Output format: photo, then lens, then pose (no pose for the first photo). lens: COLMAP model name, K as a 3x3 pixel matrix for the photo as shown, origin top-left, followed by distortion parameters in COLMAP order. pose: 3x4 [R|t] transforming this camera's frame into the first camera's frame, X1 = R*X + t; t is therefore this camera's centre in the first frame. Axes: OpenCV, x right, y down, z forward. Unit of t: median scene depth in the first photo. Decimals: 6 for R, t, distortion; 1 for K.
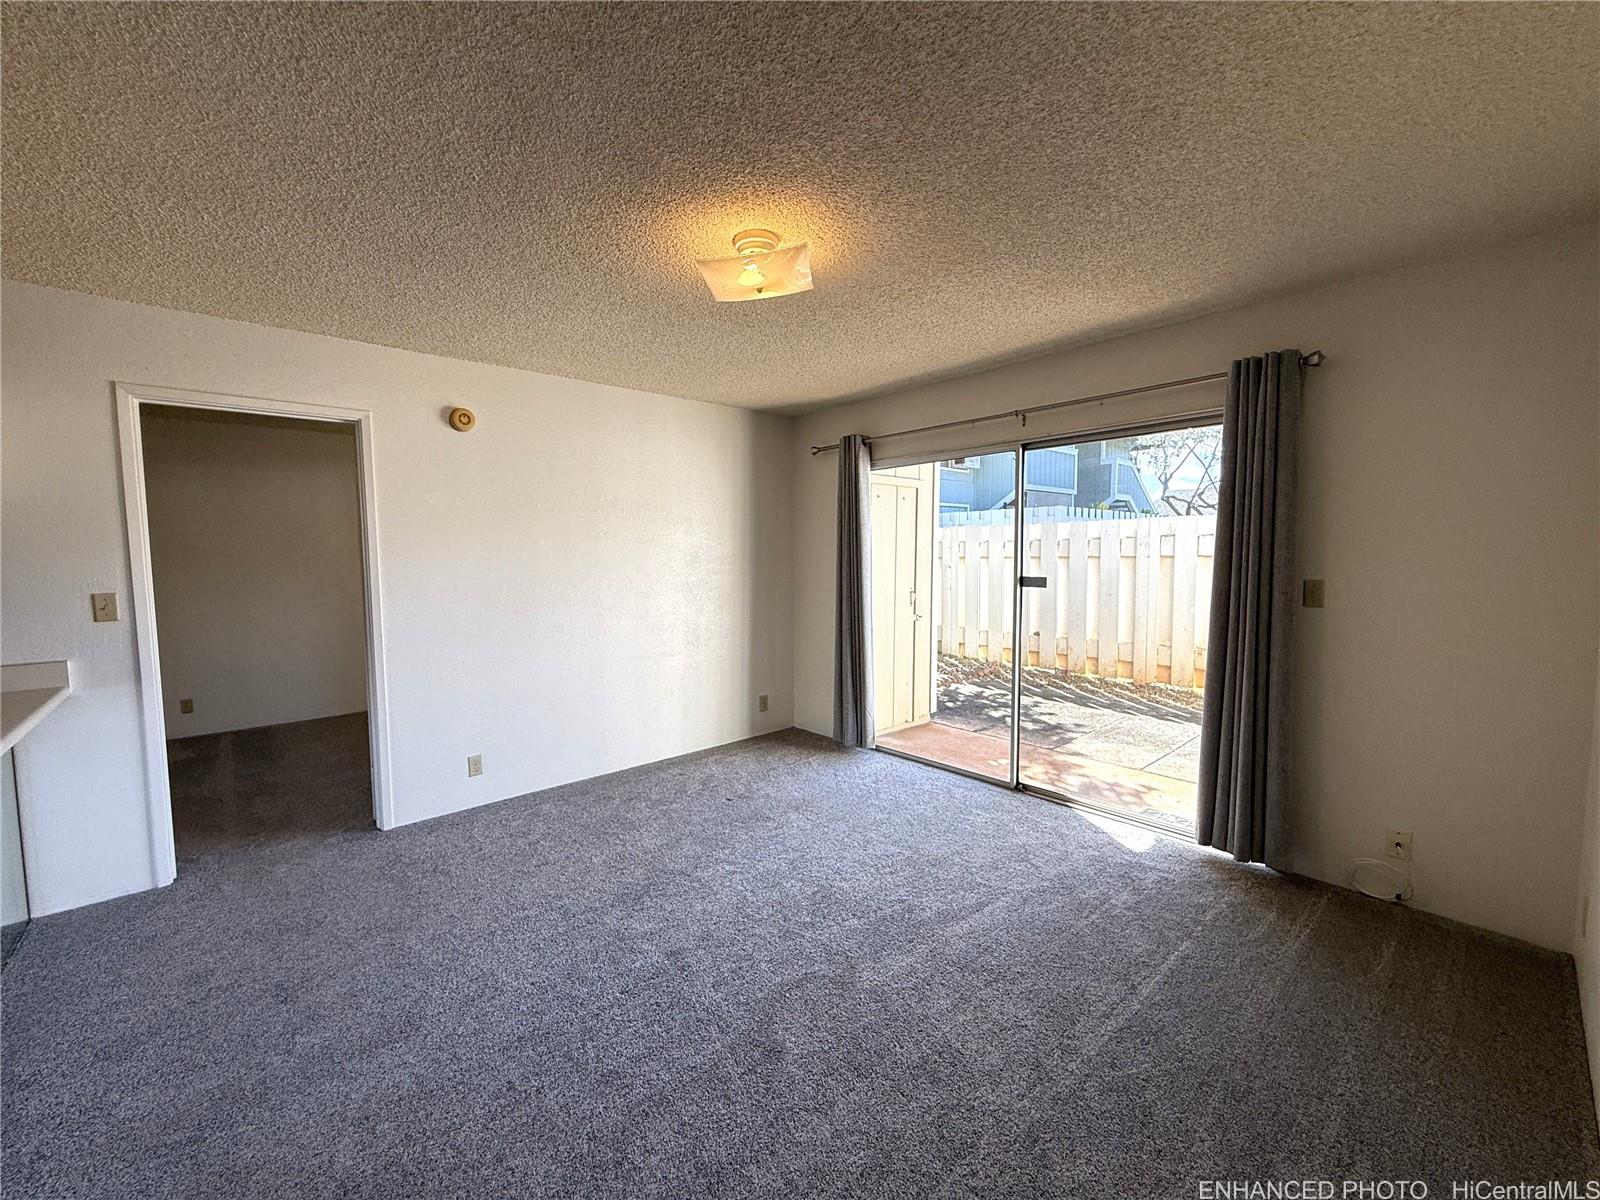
lens RADIAL K [[642.2, 0, 796.9], [0, 642.2, 597.9], [0, 0, 1]] dist [0.000308, 0.000700]
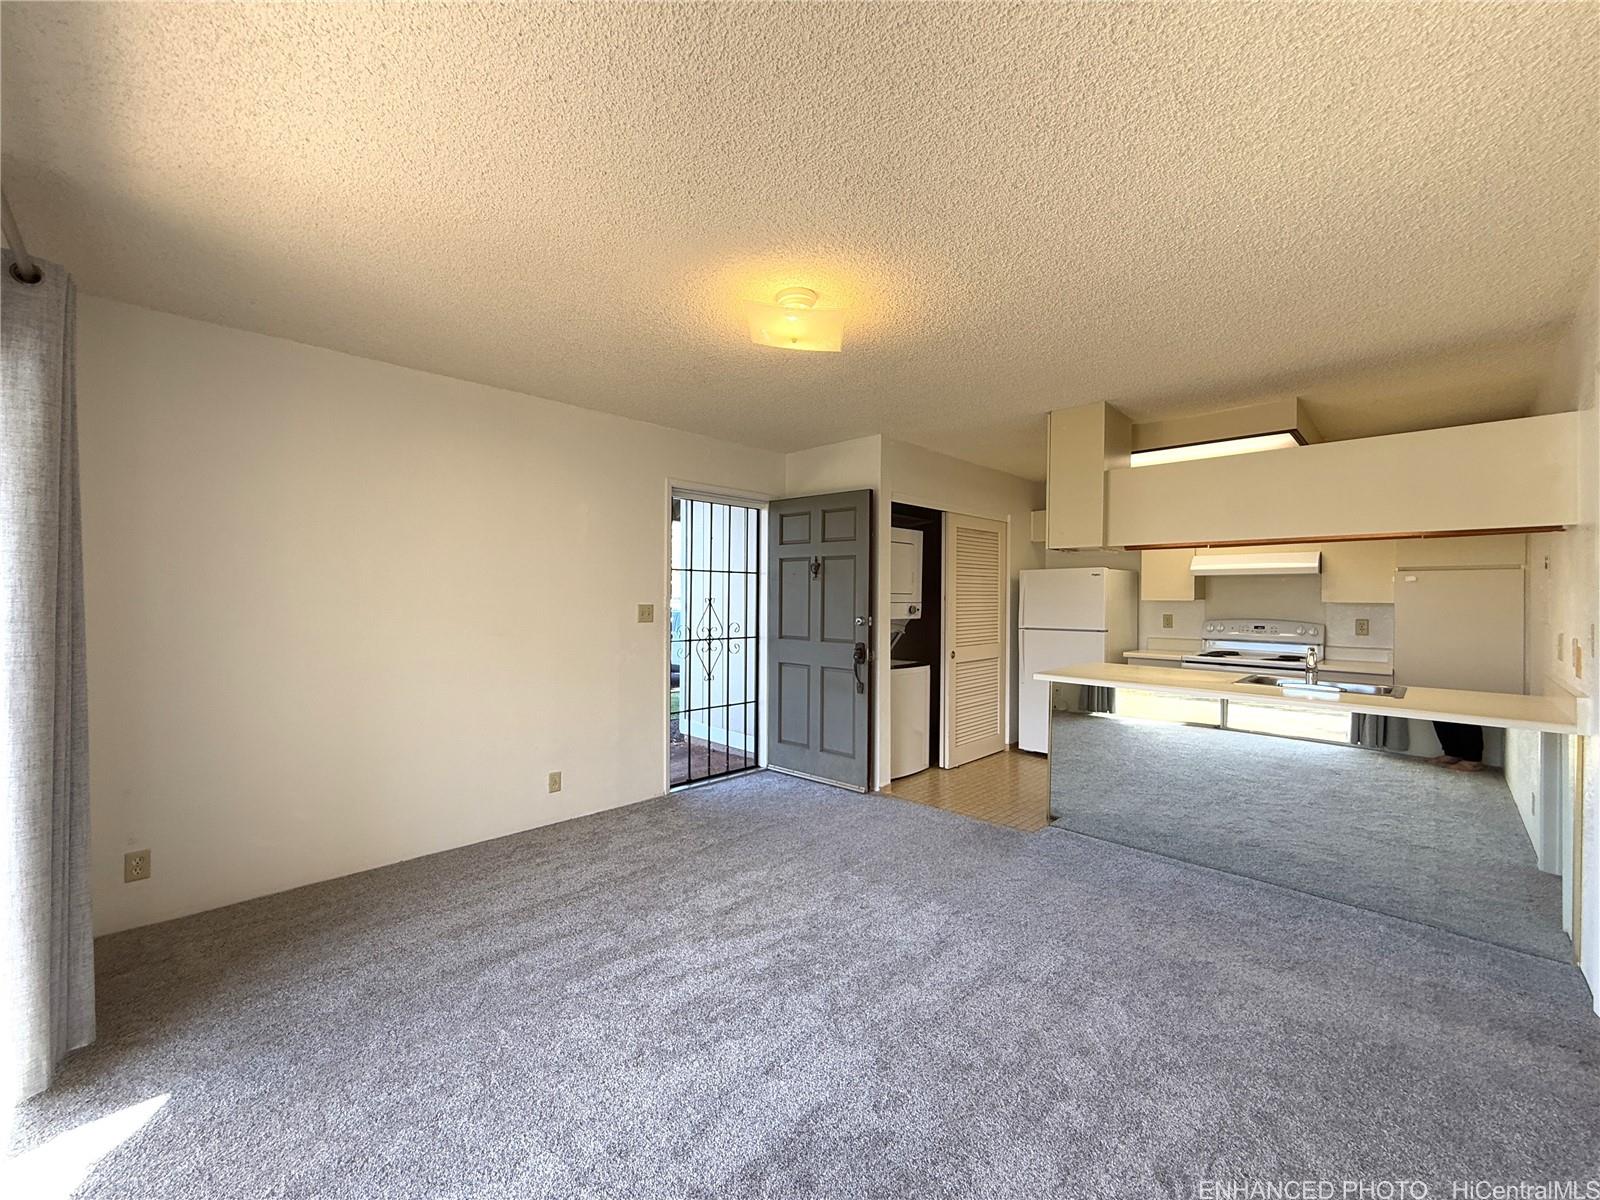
lens RADIAL K [[642.2, 0, 796.9], [0, 642.2, 597.9], [0, 0, 1]] dist [0.000308, 0.000700]
pose [[-0.998583, 0.001952, -0.053182, 0.000148], [-0.002125, 0.997068, 0.076493, -0.072555], [0.053175, 0.076497, -0.995651, 1.260433]]
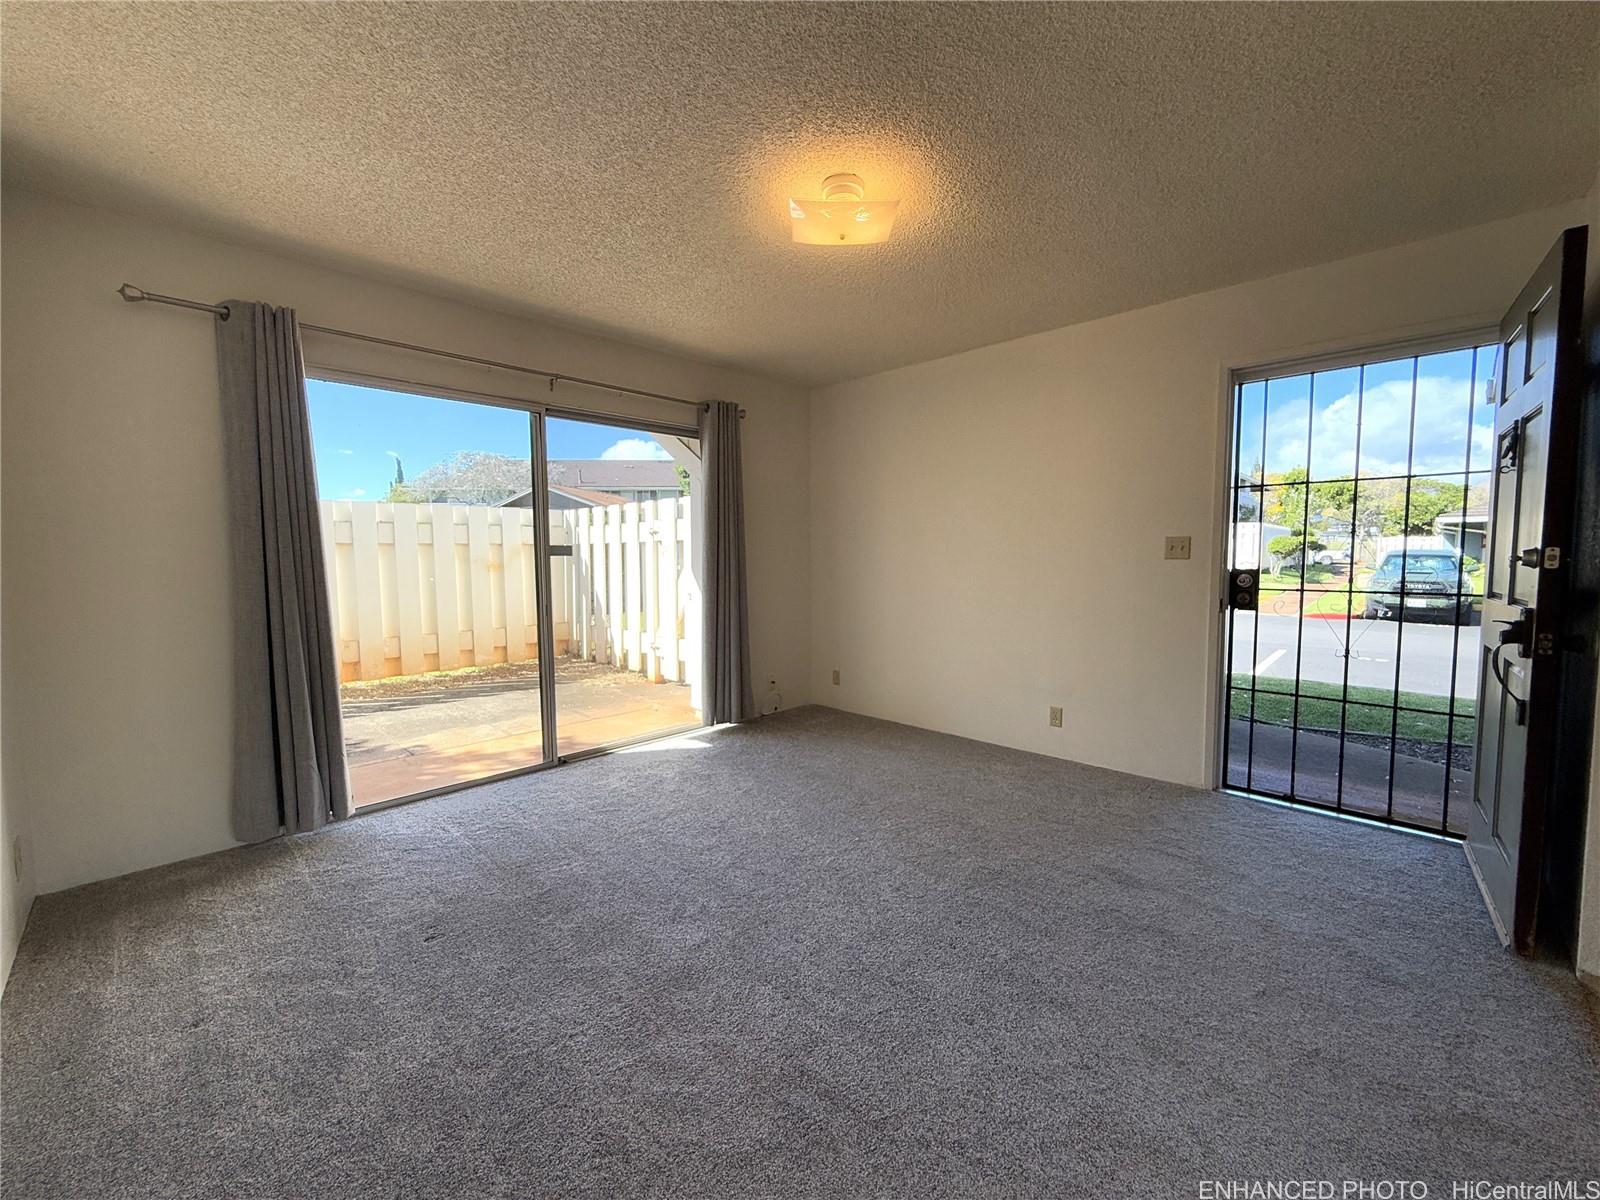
lens RADIAL K [[642.2, 0, 796.9], [0, 642.2, 597.9], [0, 0, 1]] dist [0.000308, 0.000700]
pose [[-0.063159, -0.055846, 0.996440, -0.653787], [0.077671, 0.995130, 0.060696, 0.016545], [-0.994976, 0.081228, -0.058514, 0.696998]]
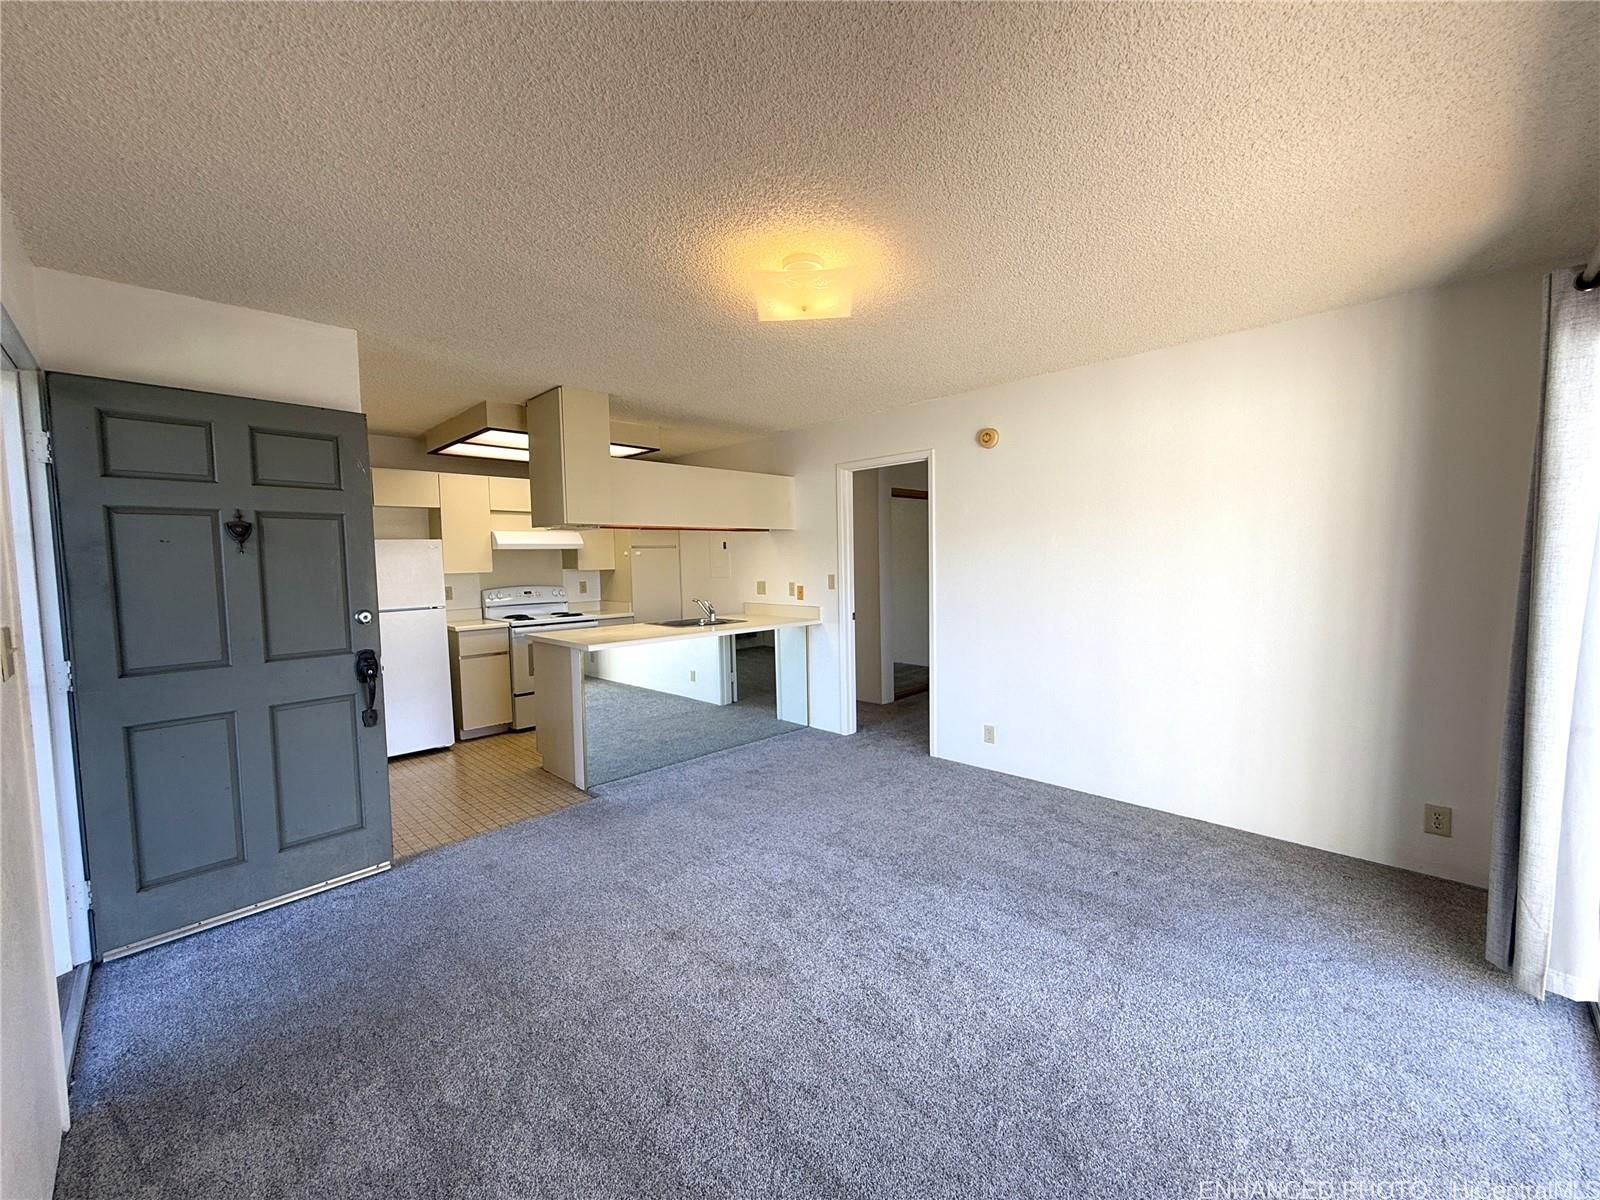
lens RADIAL K [[642.2, 0, 796.9], [0, 642.2, 597.9], [0, 0, 1]] dist [0.000308, 0.000700]
pose [[0.051497, 0.069232, -0.996271, 0.613504], [-0.055187, 0.996267, 0.066379, -0.042253], [0.997147, 0.051563, 0.055126, 0.564677]]
